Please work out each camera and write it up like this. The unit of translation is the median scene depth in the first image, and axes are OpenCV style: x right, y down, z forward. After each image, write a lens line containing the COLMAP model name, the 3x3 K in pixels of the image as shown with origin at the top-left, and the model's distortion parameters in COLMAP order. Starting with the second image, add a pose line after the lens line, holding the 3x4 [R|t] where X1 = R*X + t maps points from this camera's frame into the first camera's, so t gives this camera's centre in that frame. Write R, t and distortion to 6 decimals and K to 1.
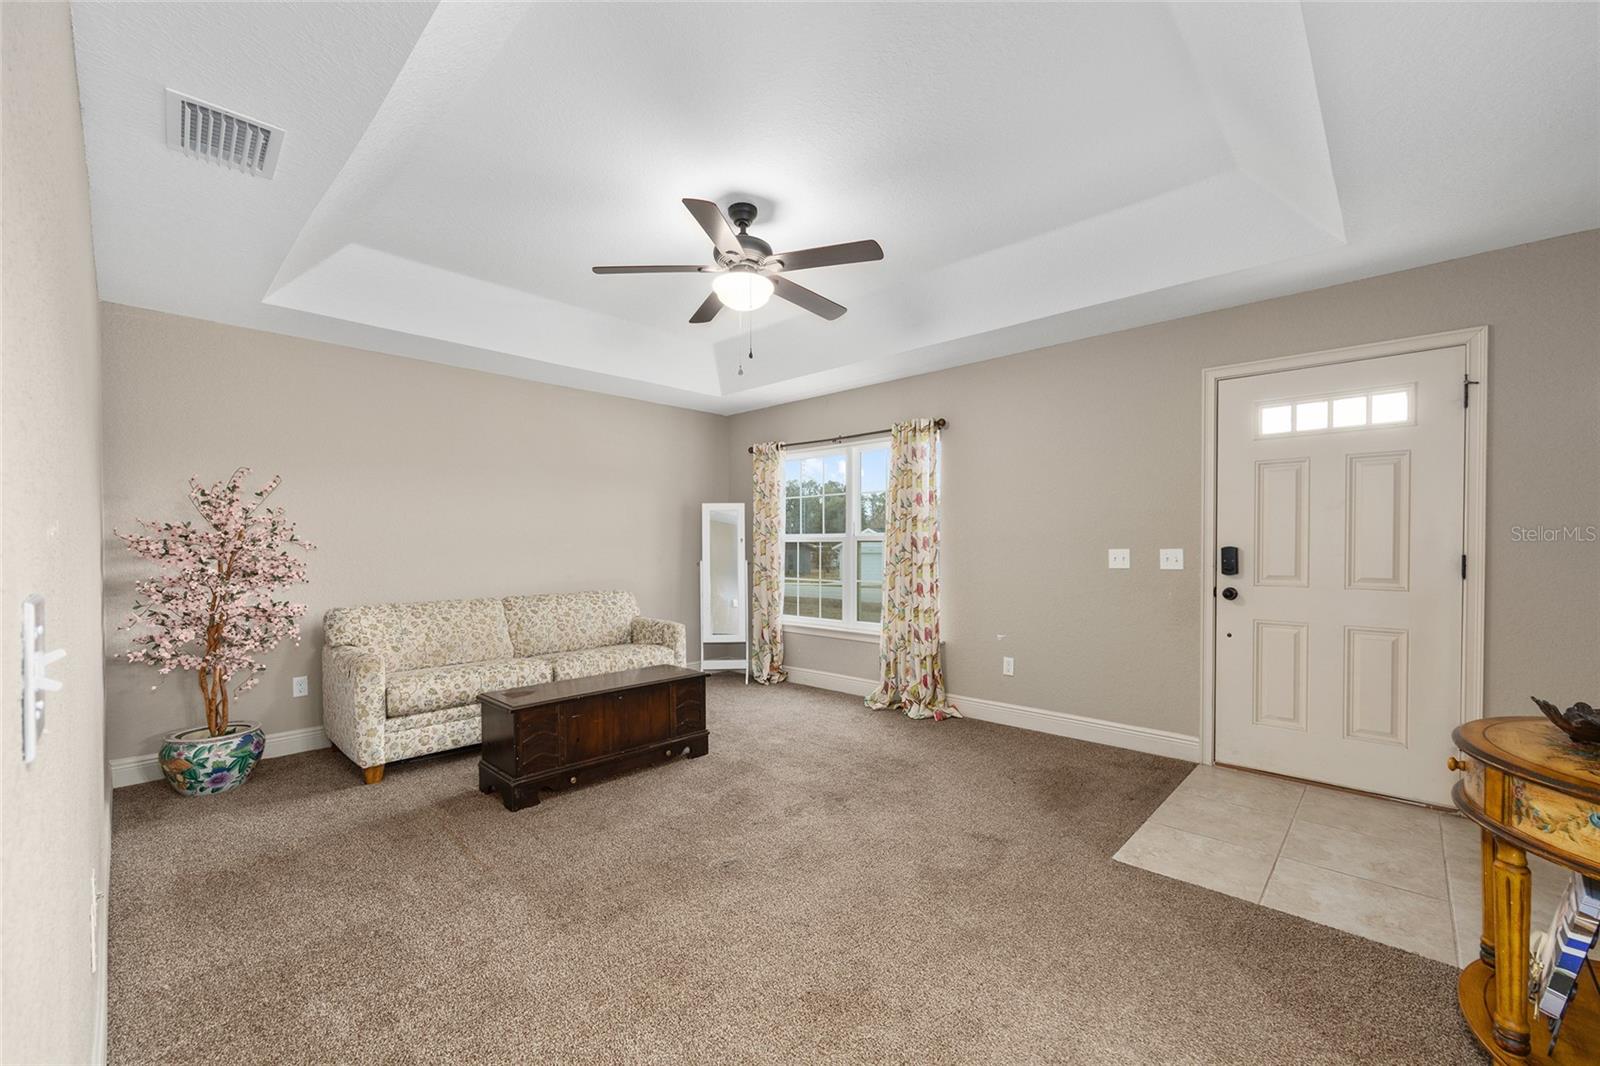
lens RADIAL K [[655.5, 0, 794.3], [0, 655.5, 551.8], [0, 0, 1]] dist [0.000302, 0.000428]
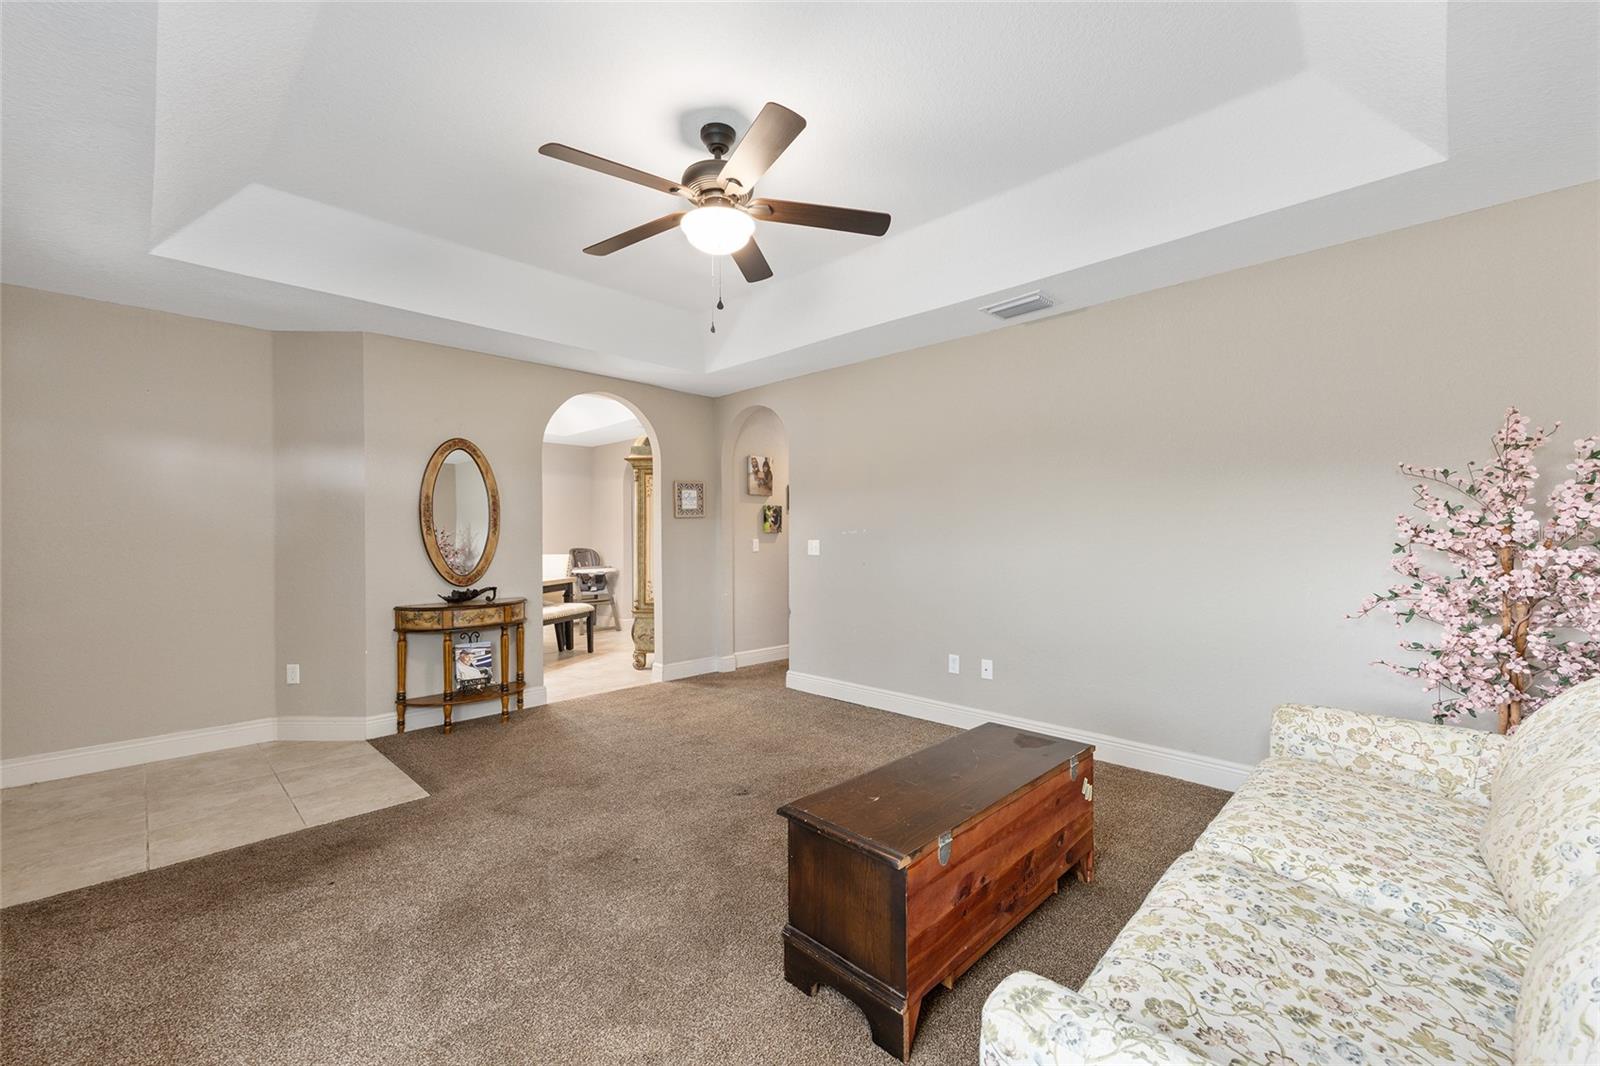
lens RADIAL K [[644.7, 0, 801.7], [0, 644.7, 537.7], [0, 0, 1]] dist [-0.002842, 0.002996]
pose [[-0.999847, 0.008794, 0.015154, -0.171648], [0.009075, 0.999787, 0.018561, -0.020949], [-0.014987, 0.018696, -0.999713, 1.638062]]
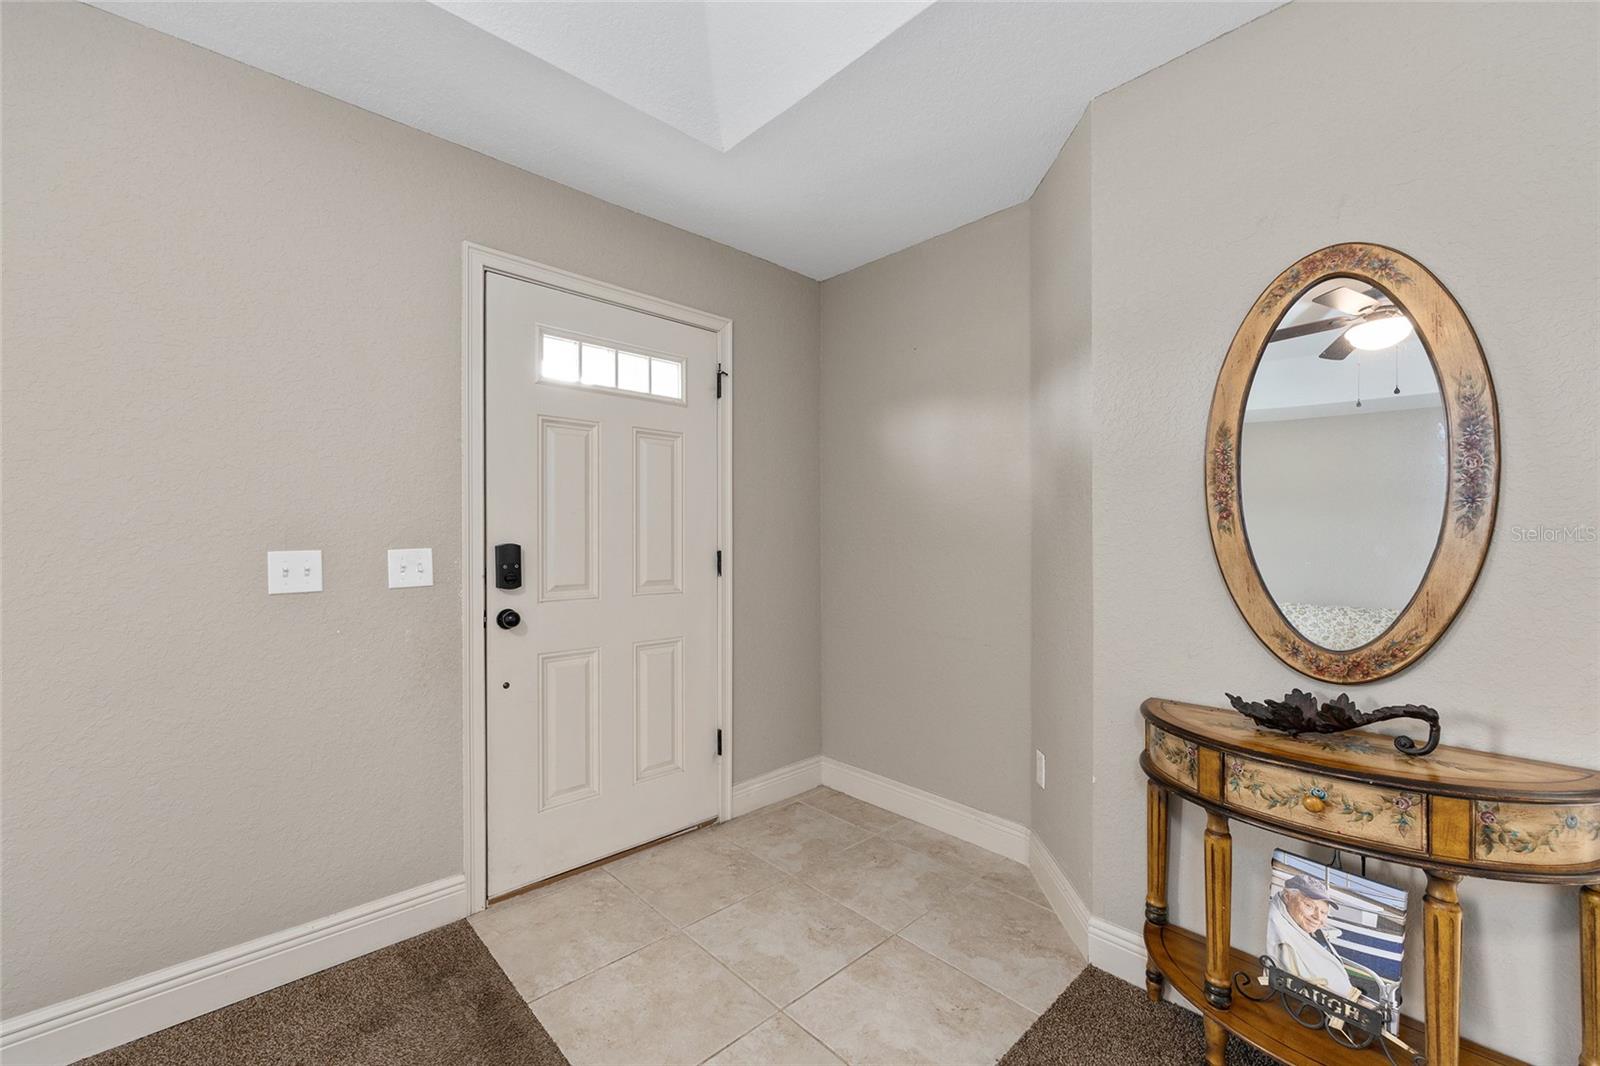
lens RADIAL K [[644.7, 0, 801.7], [0, 644.7, 537.7], [0, 0, 1]] dist [-0.002842, 0.002996]
pose [[0.057483, 0.001519, 0.998345, 0.069337], [0.014396, 0.999894, -0.002350, -0.008198], [-0.998243, 0.014507, 0.057455, 0.707750]]
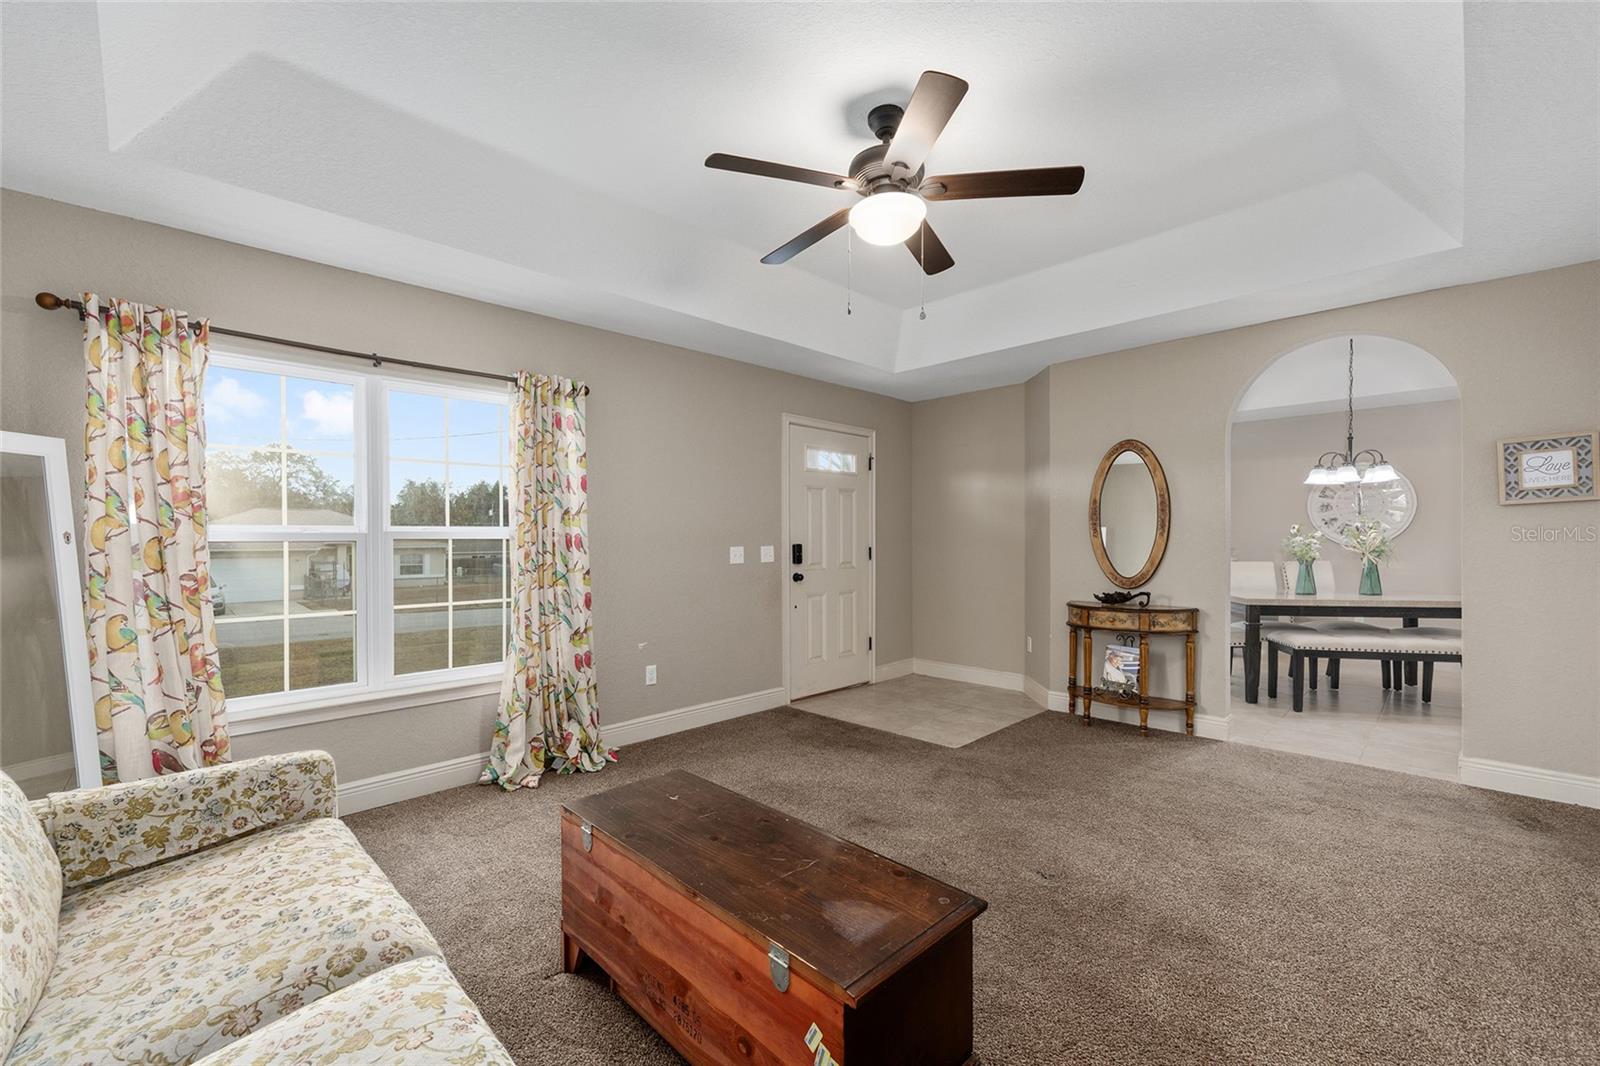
lens RADIAL K [[663.6, 0, 814.2], [0, 663.6, 548.5], [0, 0, 1]] dist [-0.000479, 0.000558]
pose [[0.014037, -0.010271, 0.999849, -0.788880], [0.019947, 0.999751, 0.009990, -0.011522], [-0.999703, 0.019803, 0.014238, 0.974252]]
